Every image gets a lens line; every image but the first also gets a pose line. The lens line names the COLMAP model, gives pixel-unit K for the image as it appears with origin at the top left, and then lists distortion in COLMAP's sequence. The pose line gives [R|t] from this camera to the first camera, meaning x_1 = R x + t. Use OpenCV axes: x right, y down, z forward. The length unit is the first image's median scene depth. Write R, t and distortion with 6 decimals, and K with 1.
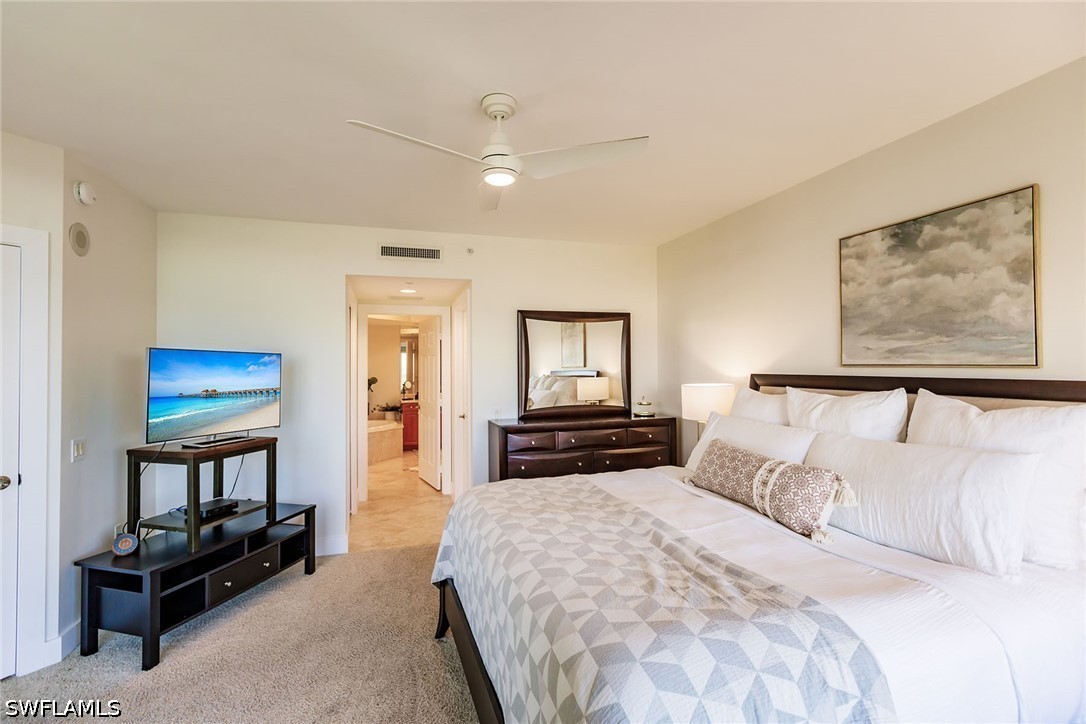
lens RADIAL K [[481.3, 0, 541.1], [0, 481.3, 361.2], [0, 0, 1]] dist [0.004980, -0.000228]
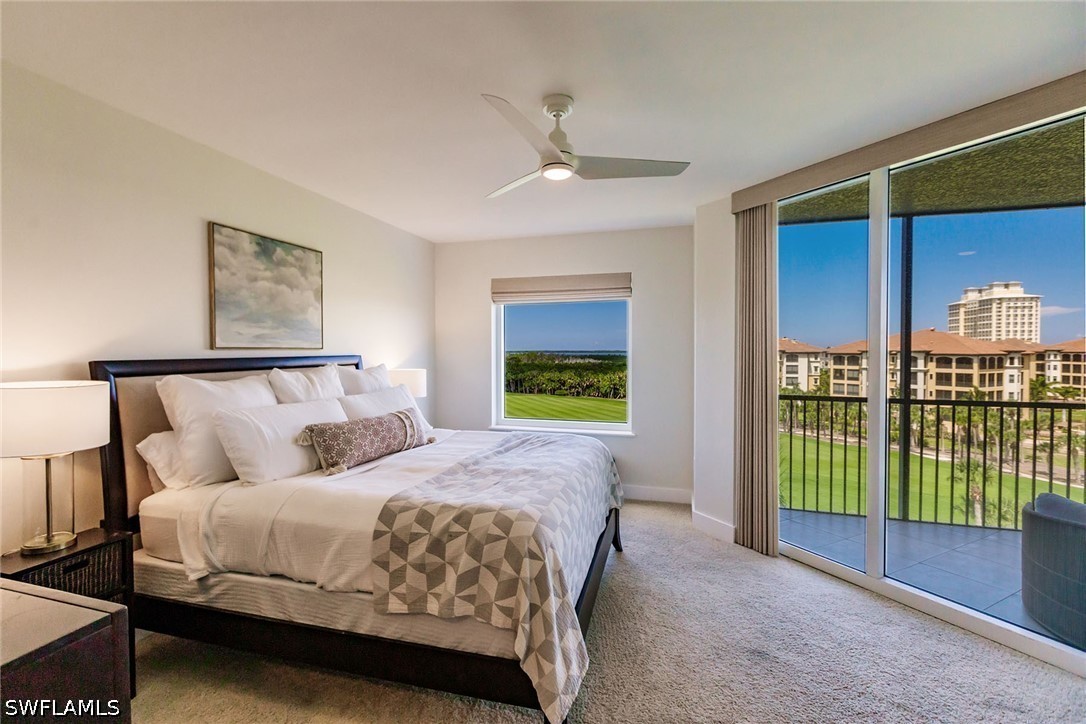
lens RADIAL K [[481.3, 0, 539.7], [0, 481.3, 357.0], [0, 0, 1]] dist [0.004980, -0.000228]
pose [[-0.822441, -0.006775, 0.568811, -0.582676], [-0.002813, 0.999965, 0.007843, 0.019745], [-0.568844, 0.004850, -0.822431, 1.638394]]
